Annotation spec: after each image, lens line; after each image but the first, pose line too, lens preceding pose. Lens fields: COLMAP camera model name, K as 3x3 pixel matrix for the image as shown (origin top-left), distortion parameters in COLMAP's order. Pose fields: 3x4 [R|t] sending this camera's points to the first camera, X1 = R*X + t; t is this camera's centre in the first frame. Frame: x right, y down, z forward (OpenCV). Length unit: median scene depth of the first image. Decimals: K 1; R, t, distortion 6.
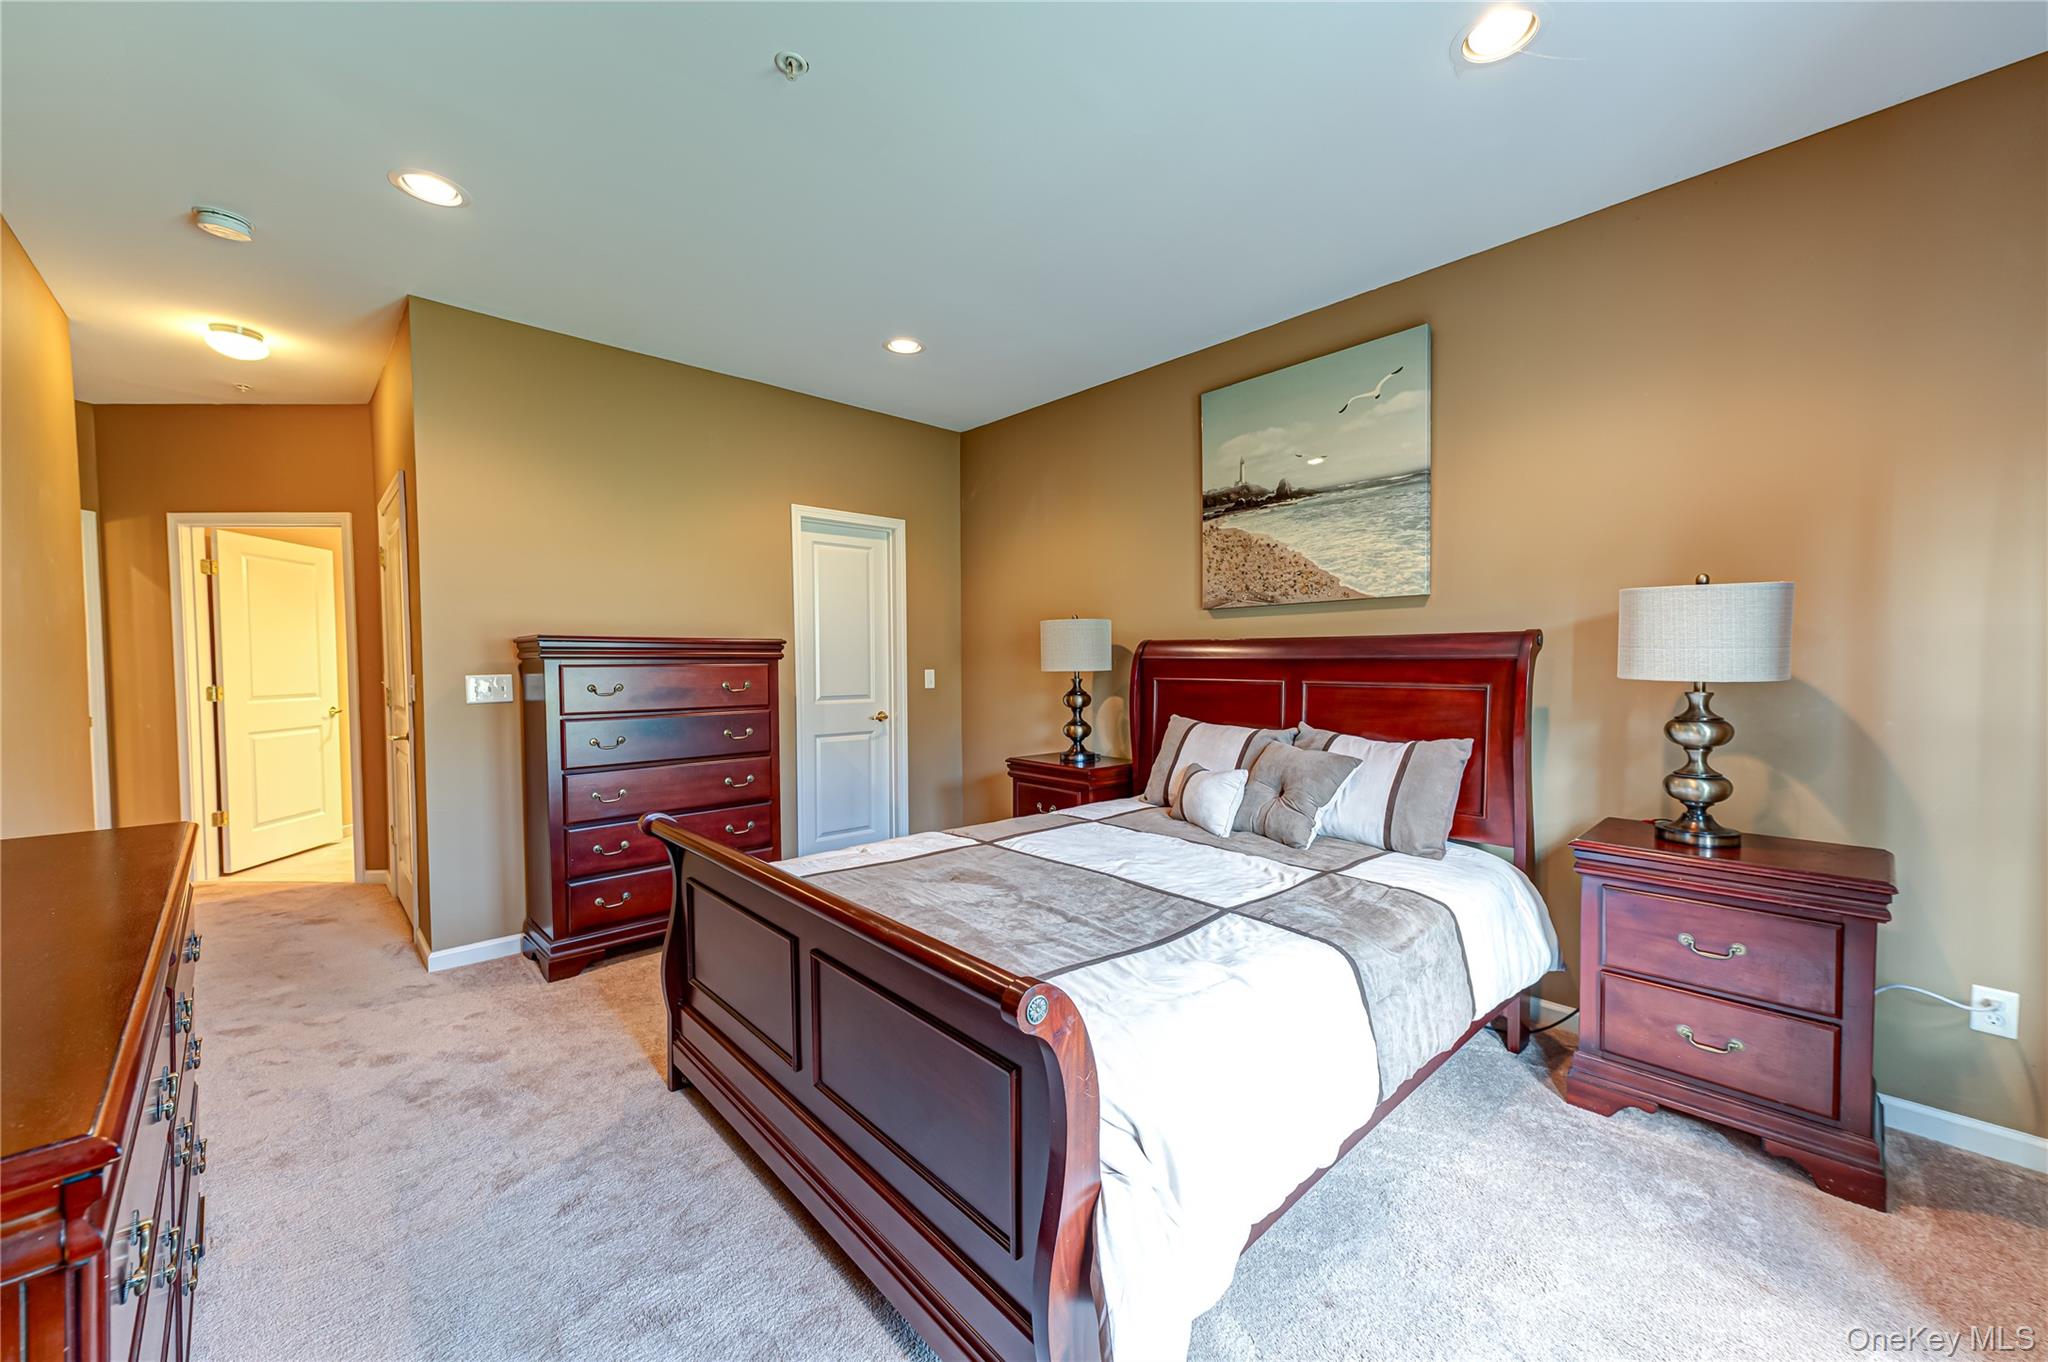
lens RADIAL K [[790.3, 0, 979.1], [0, 790.3, 661.8], [0, 0, 1]] dist [0.000493, -0.000013]
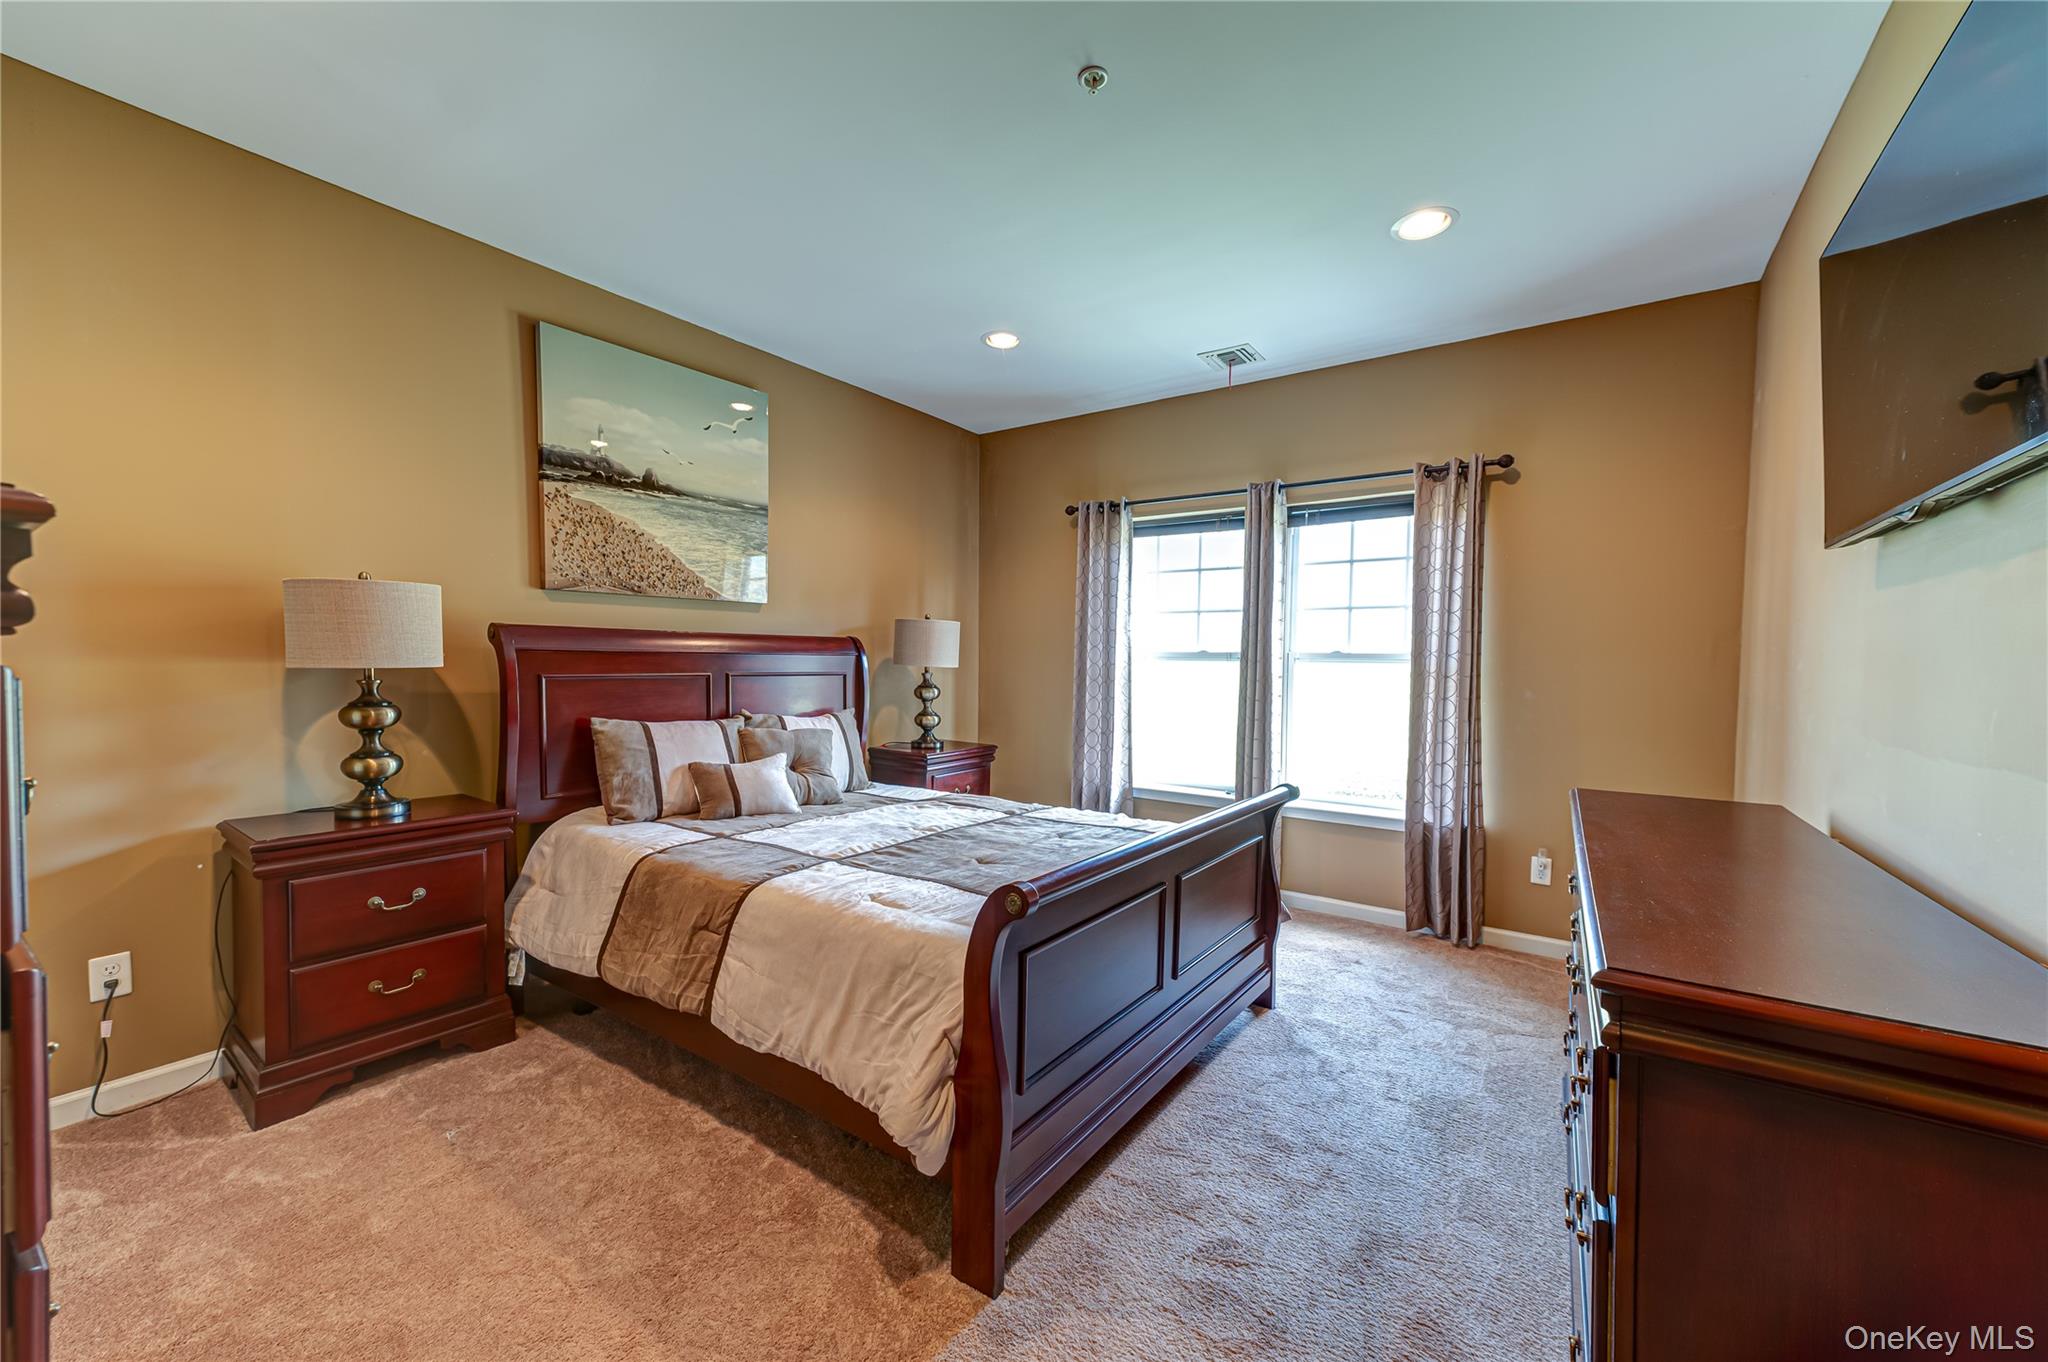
lens RADIAL K [[790.3, 0, 979.1], [0, 790.3, 661.8], [0, 0, 1]] dist [0.000493, -0.000013]
pose [[-0.218208, -0.008732, 0.975863, -0.663505], [-0.011857, 0.999910, 0.006296, -0.001631], [-0.975830, -0.010197, -0.218292, 0.807656]]
